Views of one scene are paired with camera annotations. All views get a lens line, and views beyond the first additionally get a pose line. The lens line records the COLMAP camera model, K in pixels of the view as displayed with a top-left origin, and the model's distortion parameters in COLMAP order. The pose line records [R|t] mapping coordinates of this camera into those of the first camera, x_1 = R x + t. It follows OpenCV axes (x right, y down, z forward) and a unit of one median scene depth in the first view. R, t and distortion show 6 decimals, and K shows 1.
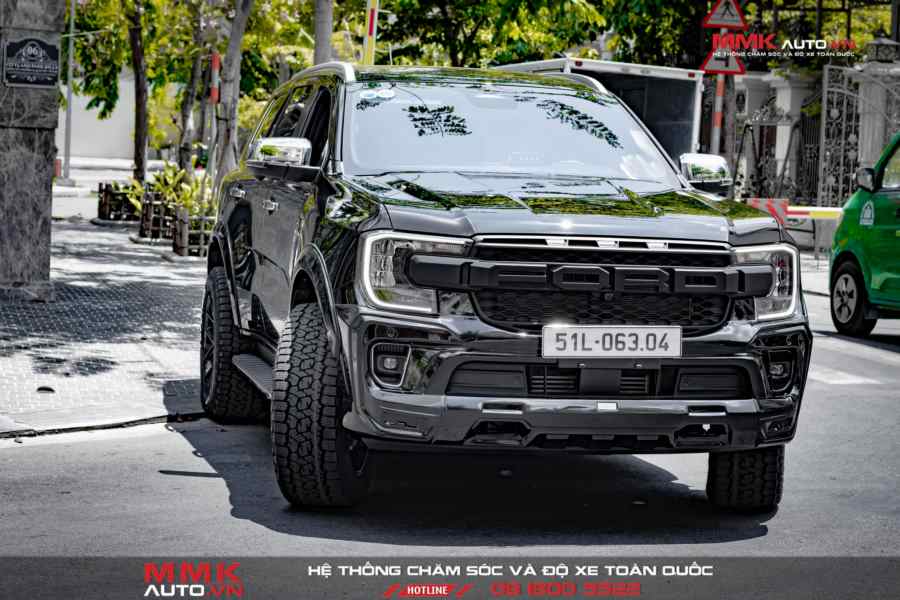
lens RADIAL K [[2132.4, 0, 450.0], [0, 2132.4, 300.0], [0, 0, 1]] dist [-0.071848, -0.905935]
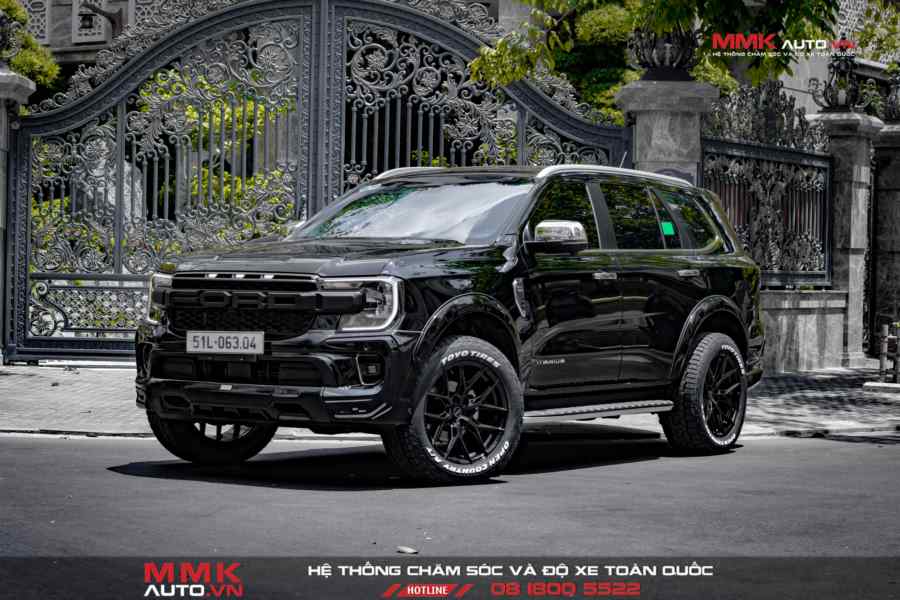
lens RADIAL K [[2132.4, 0, 450.0], [0, 2132.4, 300.0], [0, 0, 1]] dist [-0.071848, -0.905935]
pose [[0.680803, -0.022613, -0.732117, 1.243144], [-0.037446, 0.997142, -0.065621, 0.080113], [0.731509, 0.072089, 0.678011, 0.120479]]
